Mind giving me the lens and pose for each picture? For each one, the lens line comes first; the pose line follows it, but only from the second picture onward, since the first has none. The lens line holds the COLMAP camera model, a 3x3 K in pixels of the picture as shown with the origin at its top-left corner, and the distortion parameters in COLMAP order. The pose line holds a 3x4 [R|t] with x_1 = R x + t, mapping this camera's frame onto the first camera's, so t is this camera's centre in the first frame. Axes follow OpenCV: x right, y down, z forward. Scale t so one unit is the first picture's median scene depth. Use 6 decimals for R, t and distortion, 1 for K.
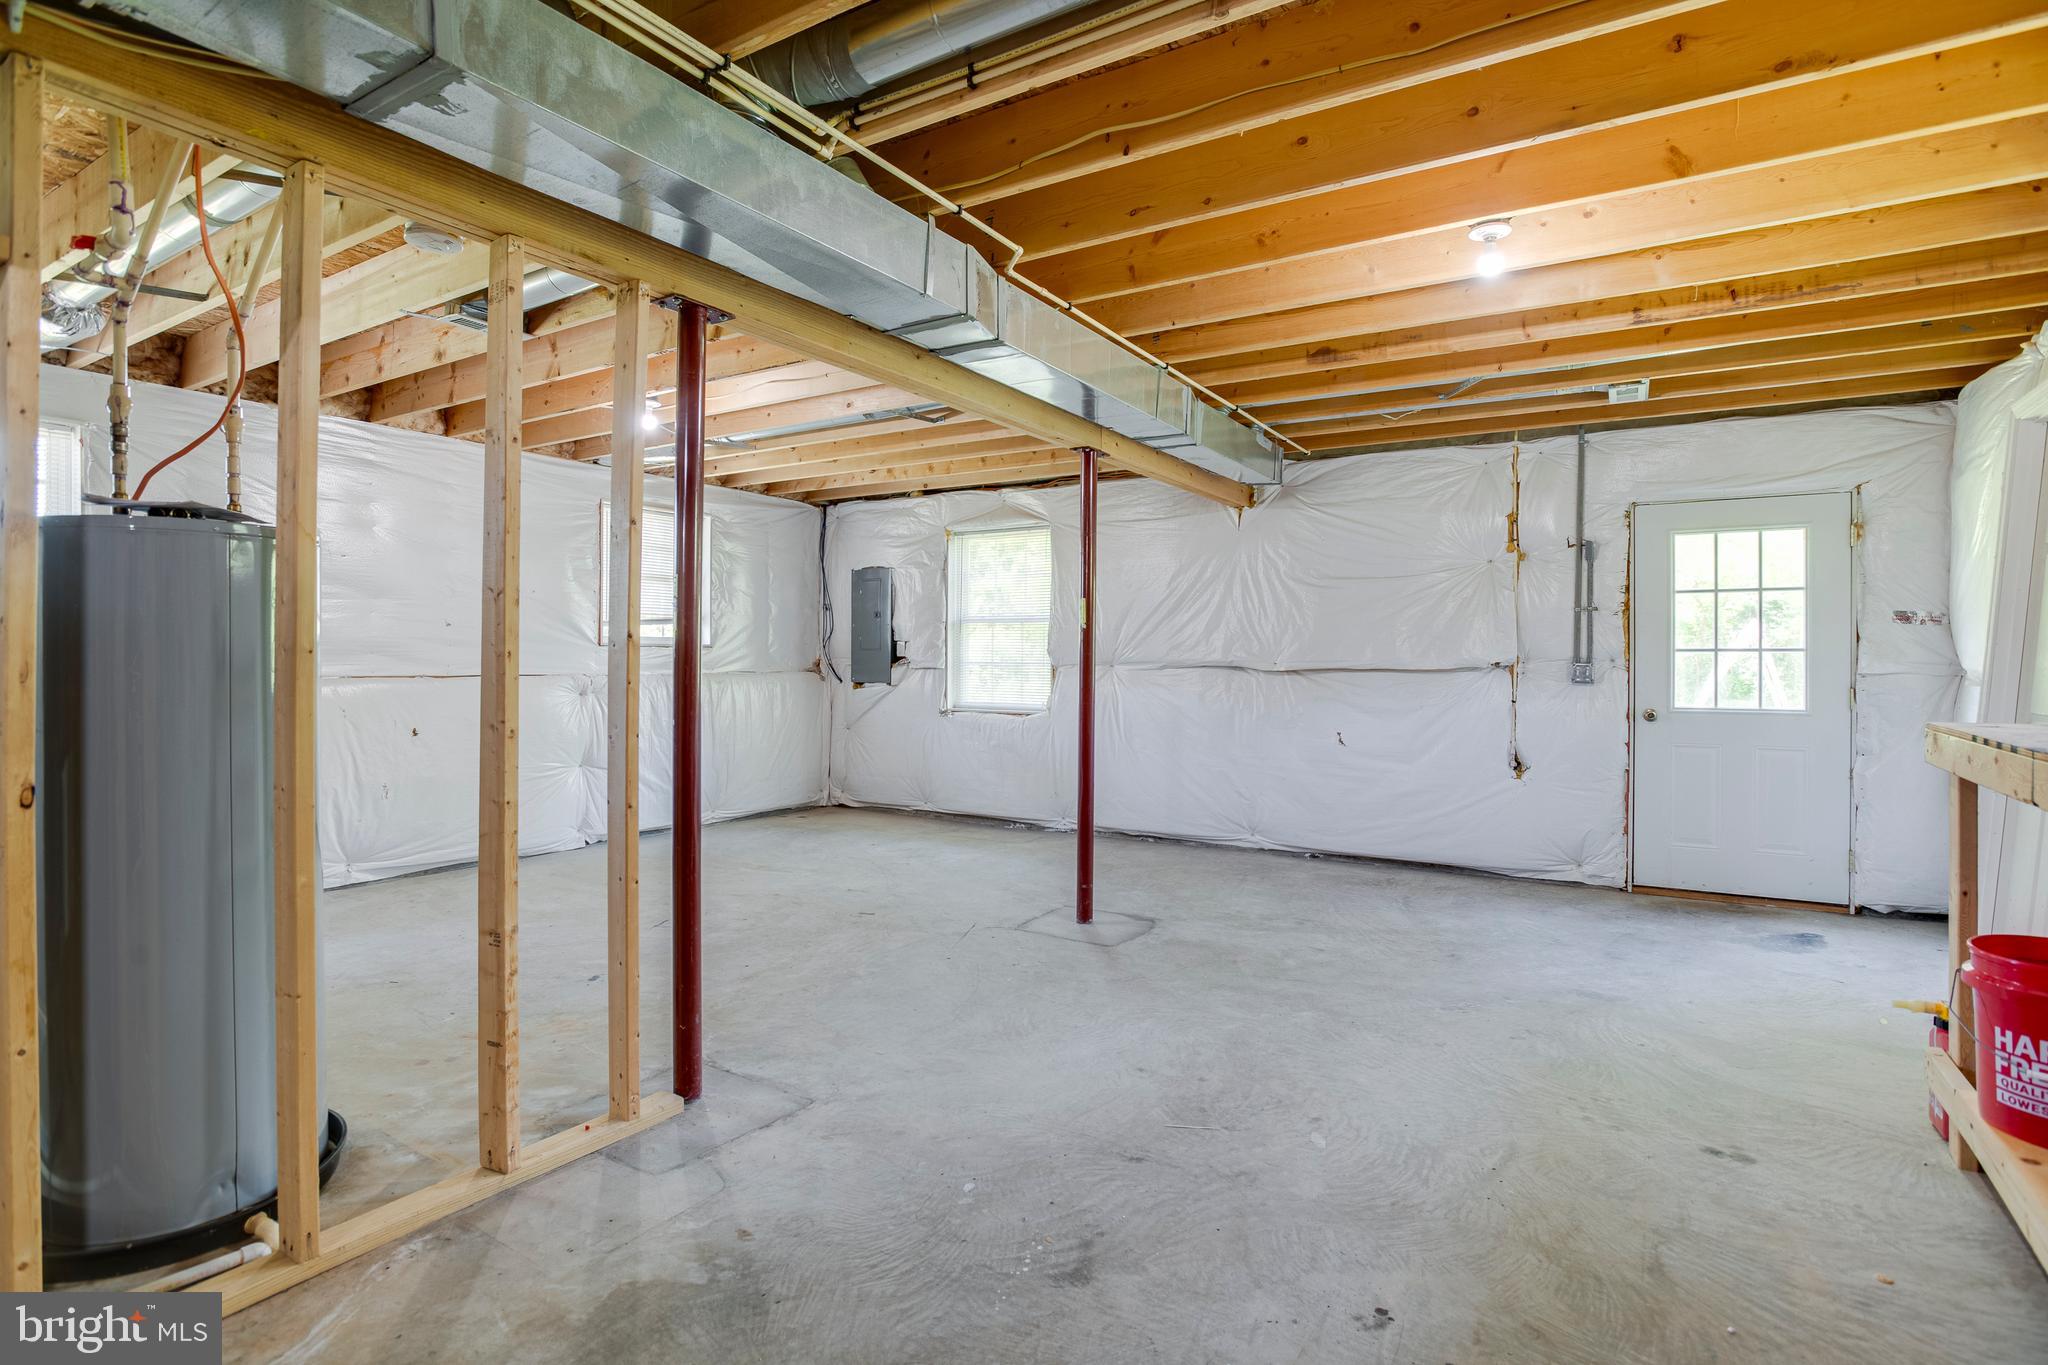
lens RADIAL K [[1003.5, 0, 1030.7], [0, 1003.5, 673.2], [0, 0, 1]] dist [-0.058436, 0.021807]
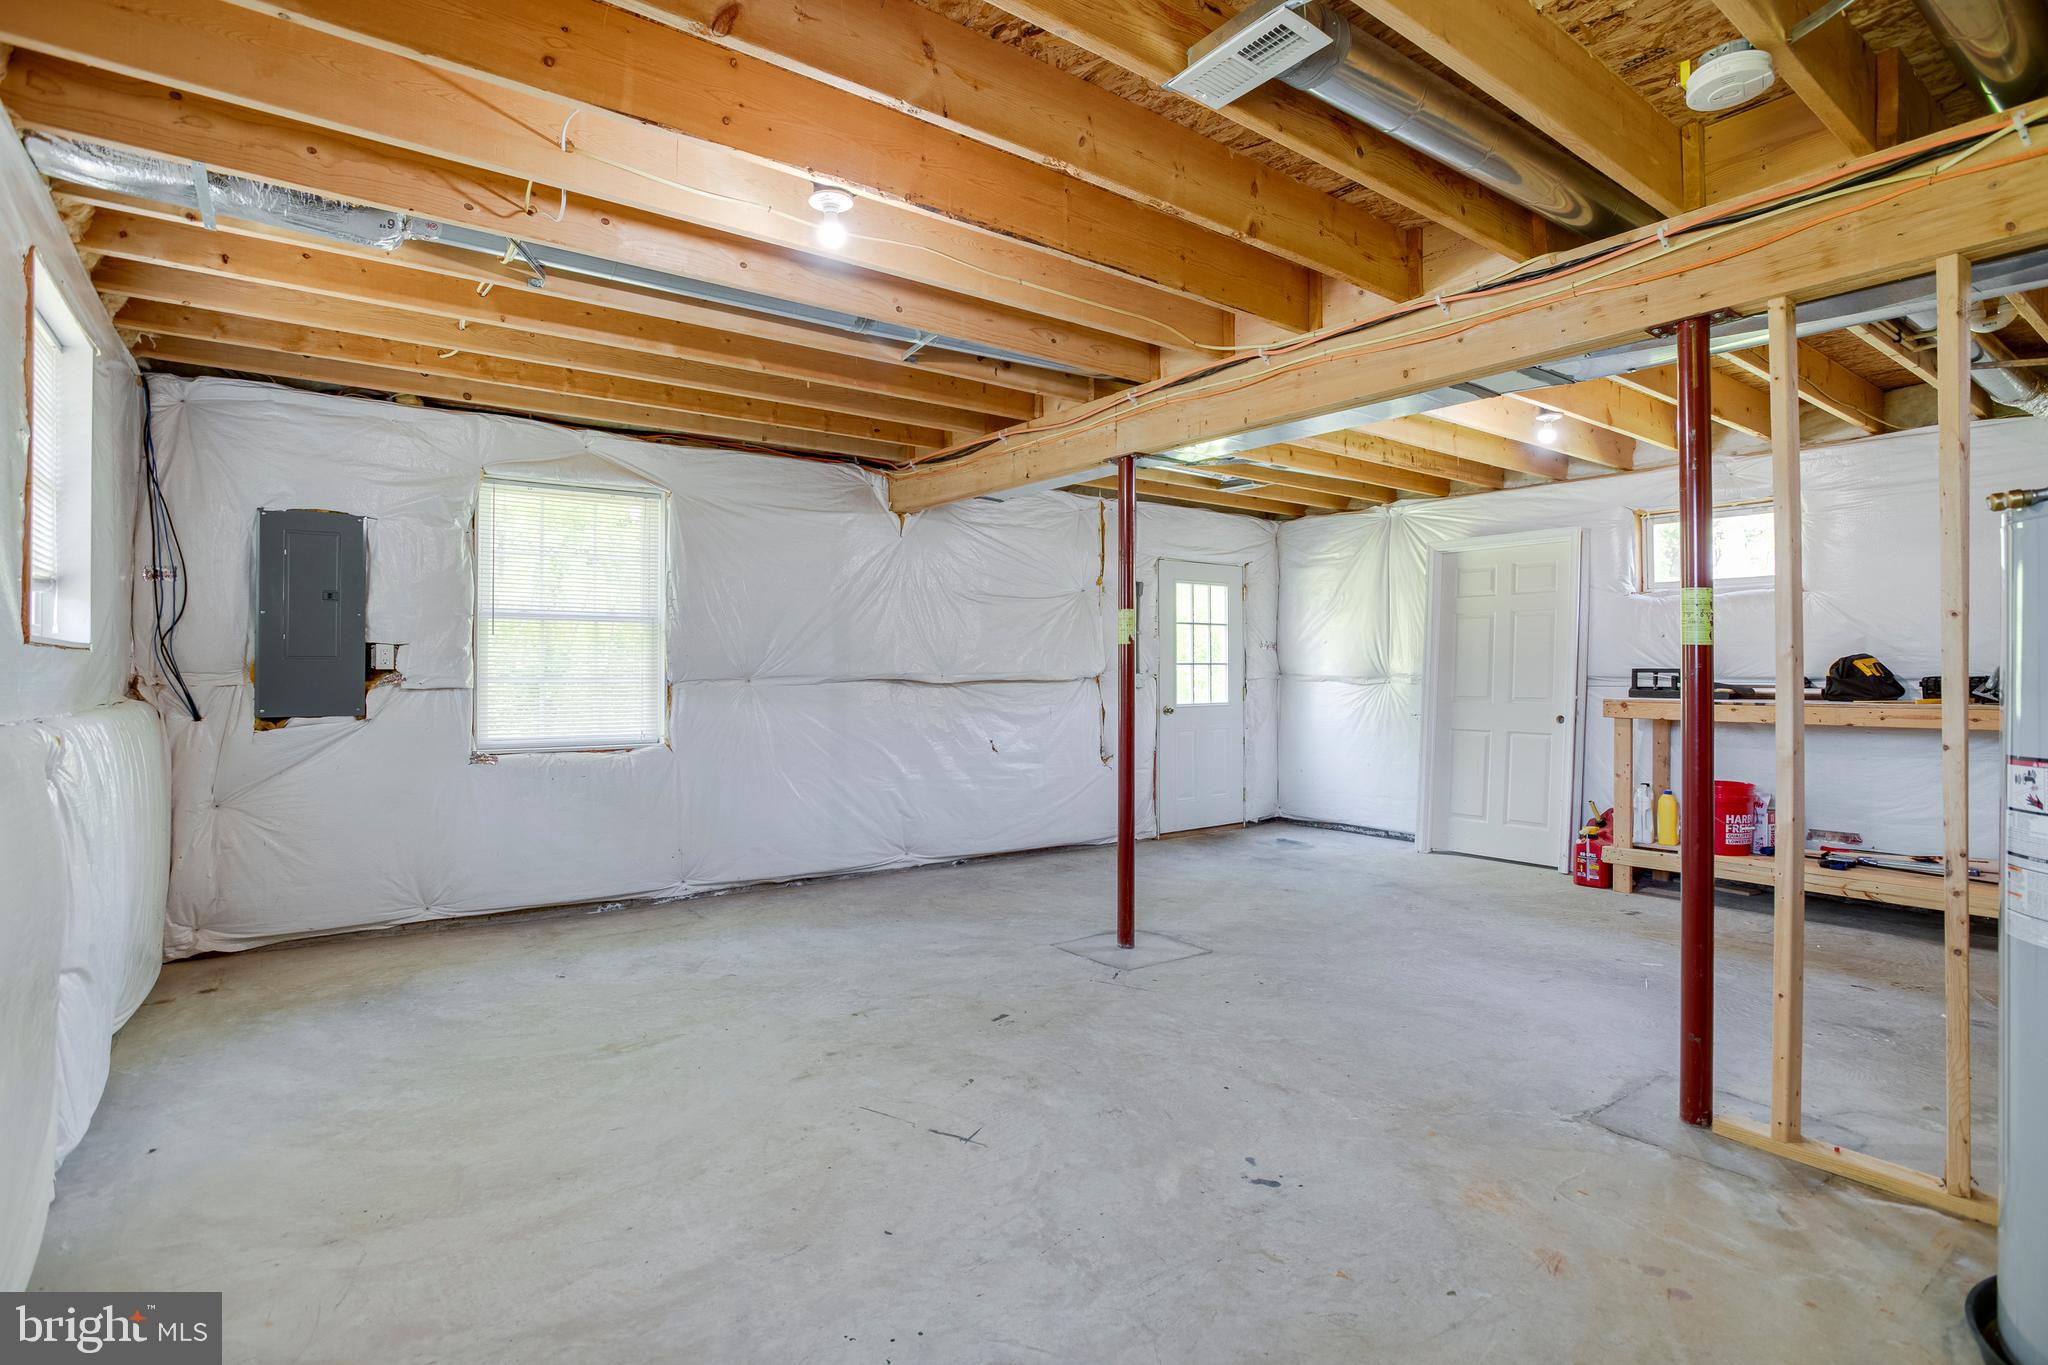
lens RADIAL K [[1003.5, 0, 1030.7], [0, 1003.5, 673.2], [0, 0, 1]] dist [-0.058436, 0.021807]
pose [[0.380806, -0.004244, 0.924645, -0.773757], [0.016829, 0.999856, -0.002342, -0.010266], [-0.924502, 0.016452, 0.380822, 0.643299]]
